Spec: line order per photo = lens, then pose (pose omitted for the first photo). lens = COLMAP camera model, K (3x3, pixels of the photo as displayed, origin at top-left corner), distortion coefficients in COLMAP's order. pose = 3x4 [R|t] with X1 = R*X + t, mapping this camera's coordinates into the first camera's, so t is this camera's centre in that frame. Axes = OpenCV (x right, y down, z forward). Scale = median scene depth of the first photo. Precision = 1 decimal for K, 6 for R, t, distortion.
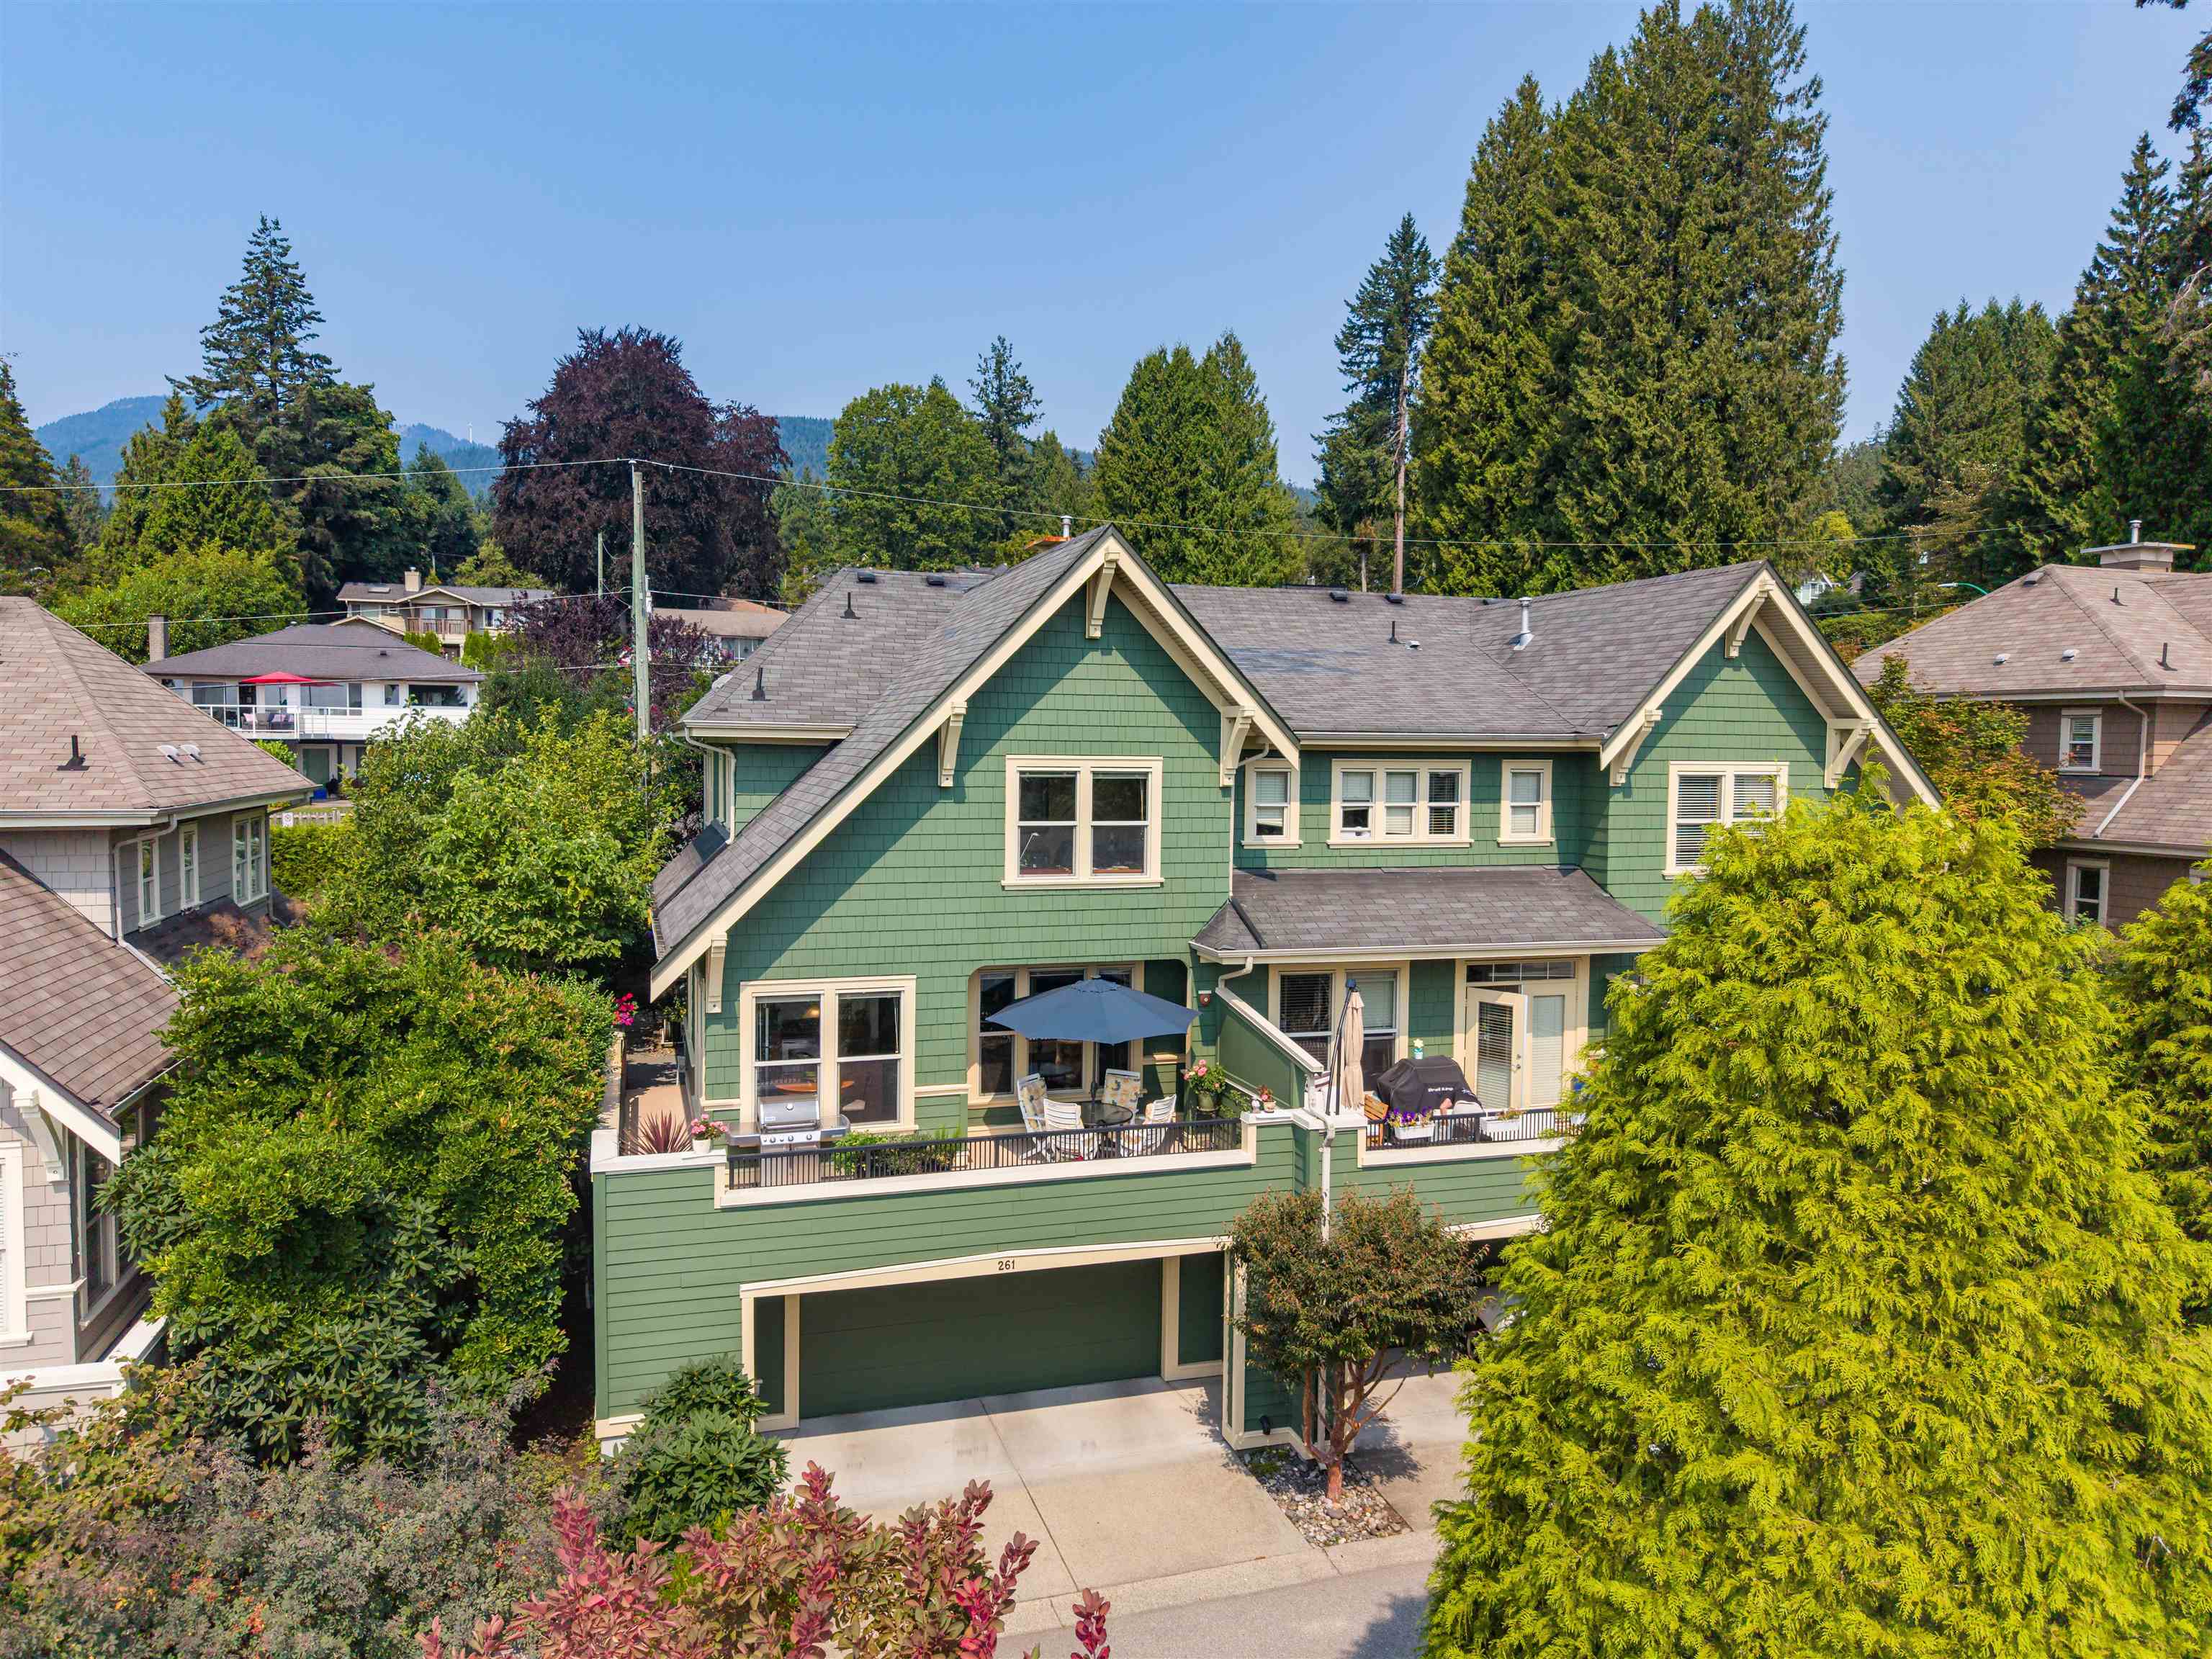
lens RADIAL K [[1496.1, 0, 1098.9], [0, 1496.1, 837.1], [0, 0, 1]] dist [0.001874, -0.003926]
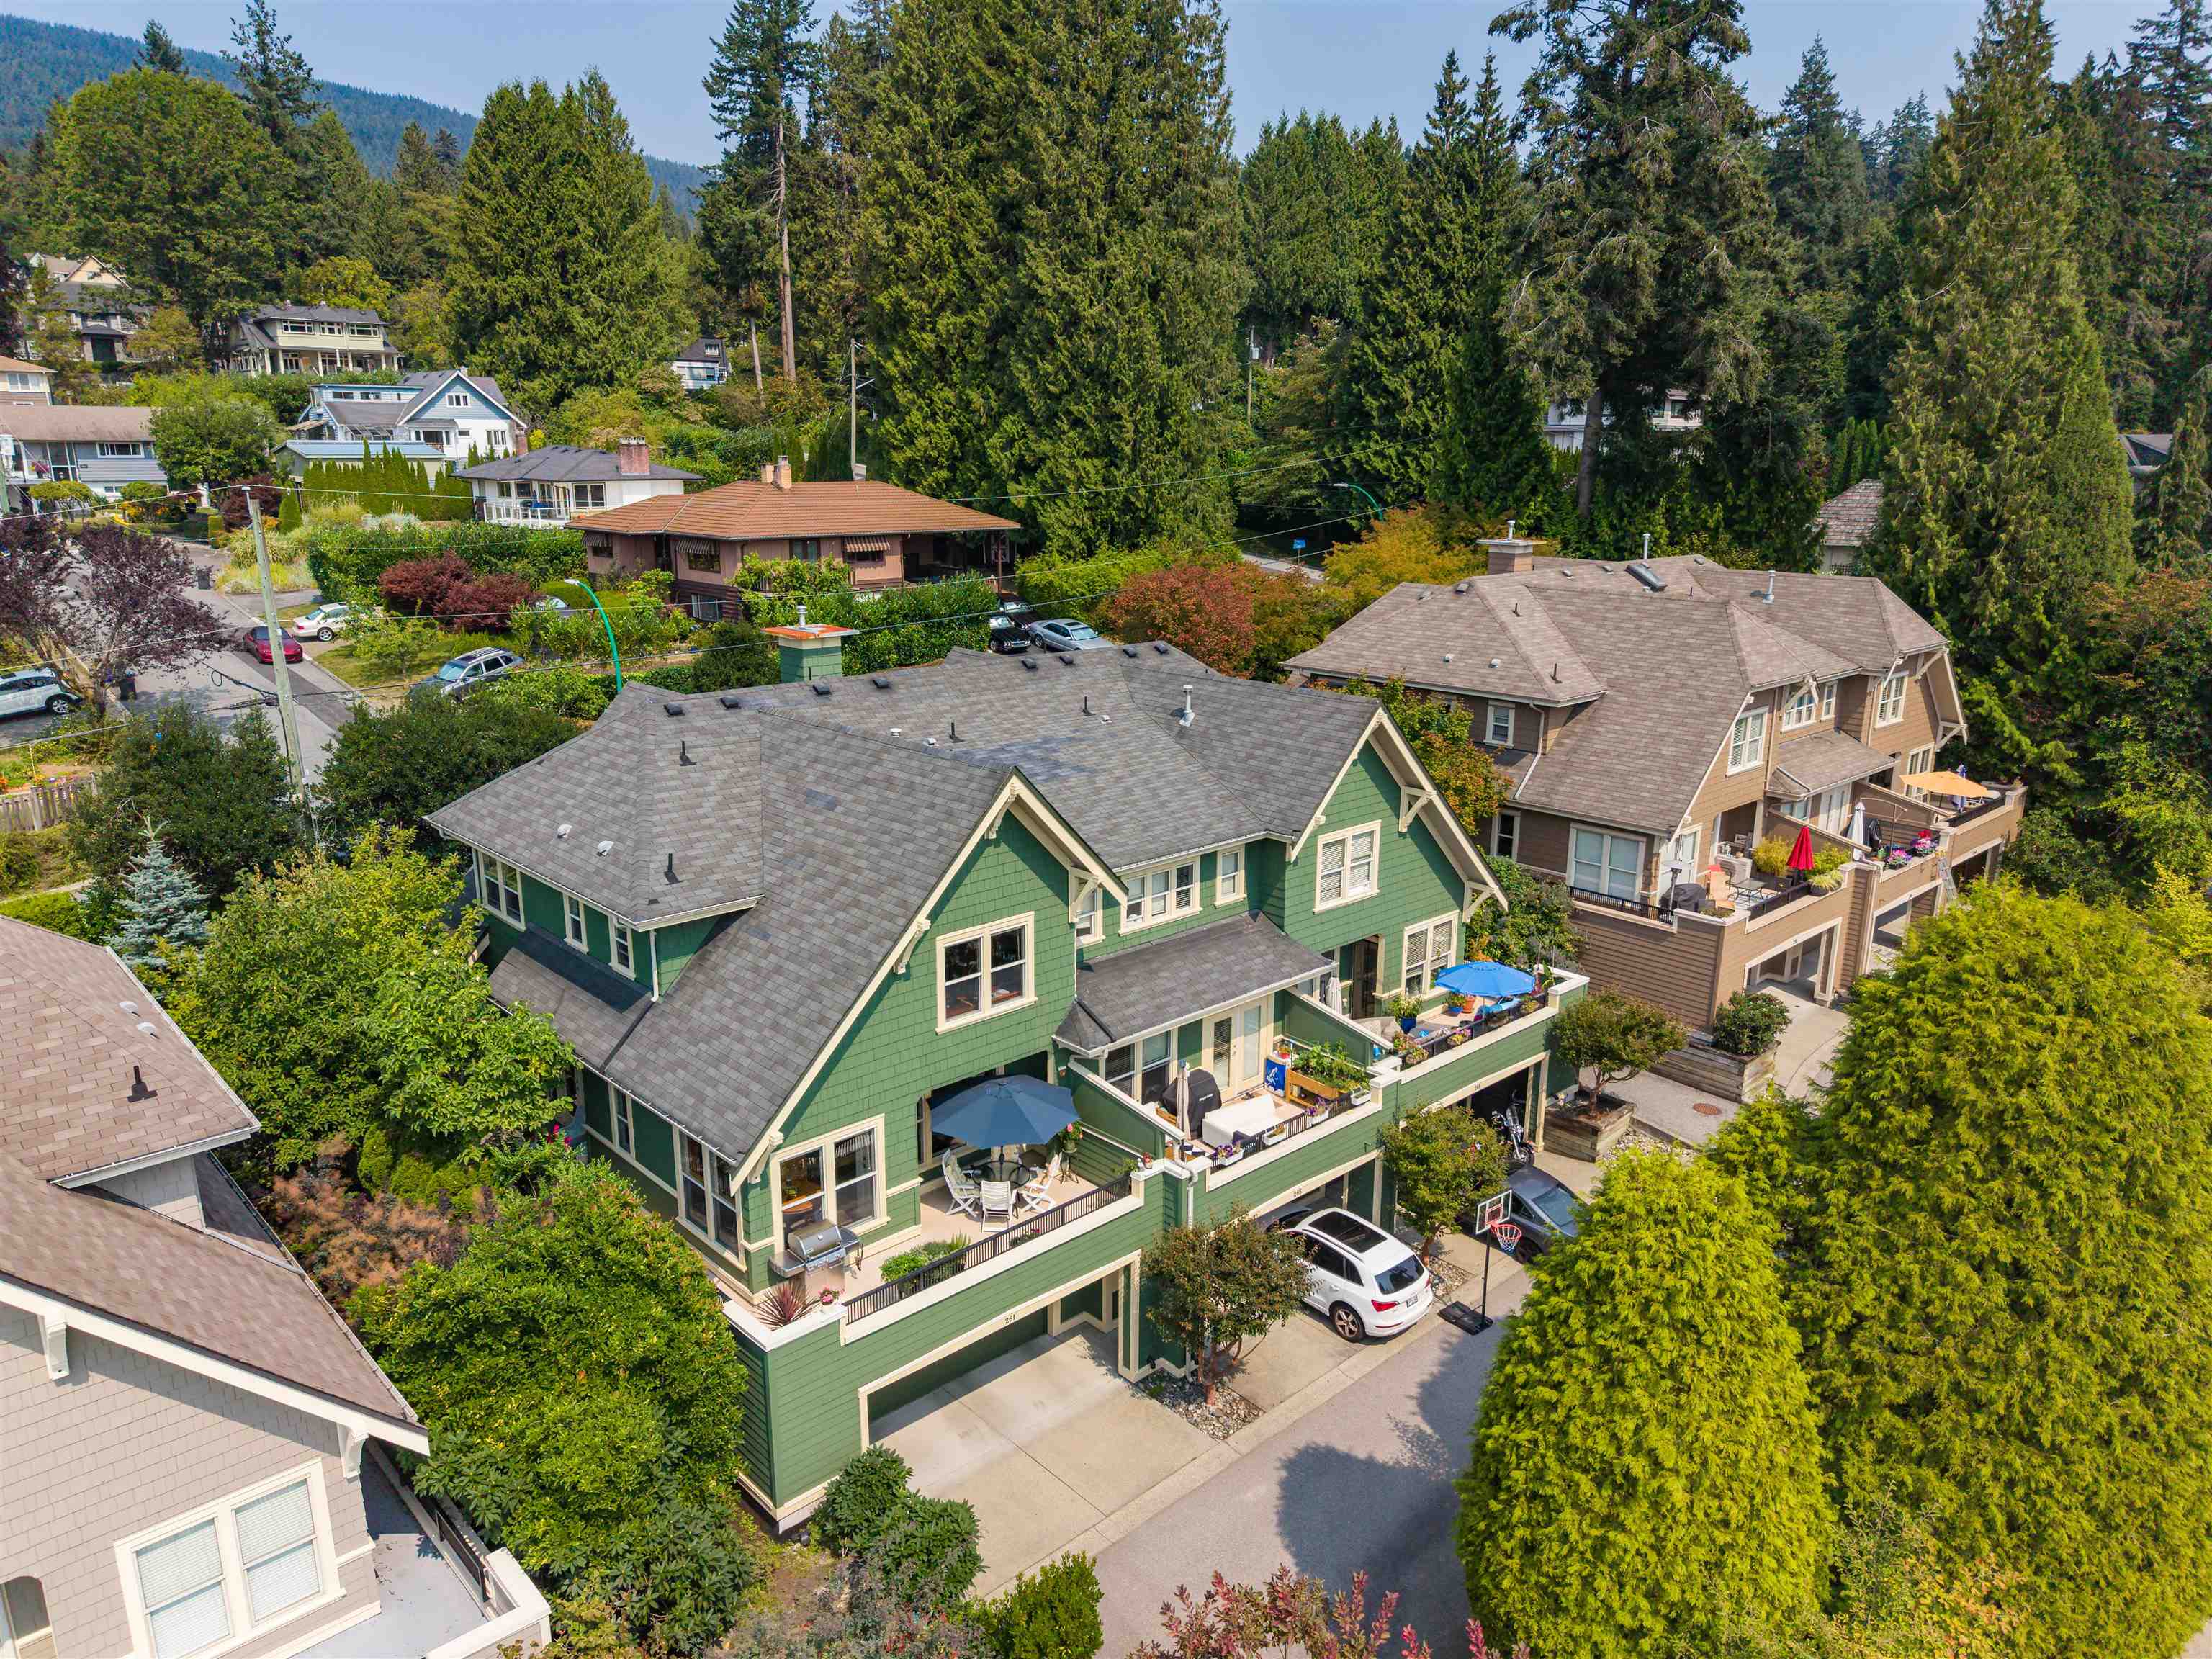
lens RADIAL K [[1487.8, 0, 1103.1], [0, 1487.8, 824.1], [0, 0, 1]] dist [0.067108, -0.105908]
pose [[0.903589, -0.114793, 0.412733, -0.129008], [0.033882, 0.979562, 0.198268, -0.114673], [-0.427057, -0.165169, 0.889011, -0.060489]]
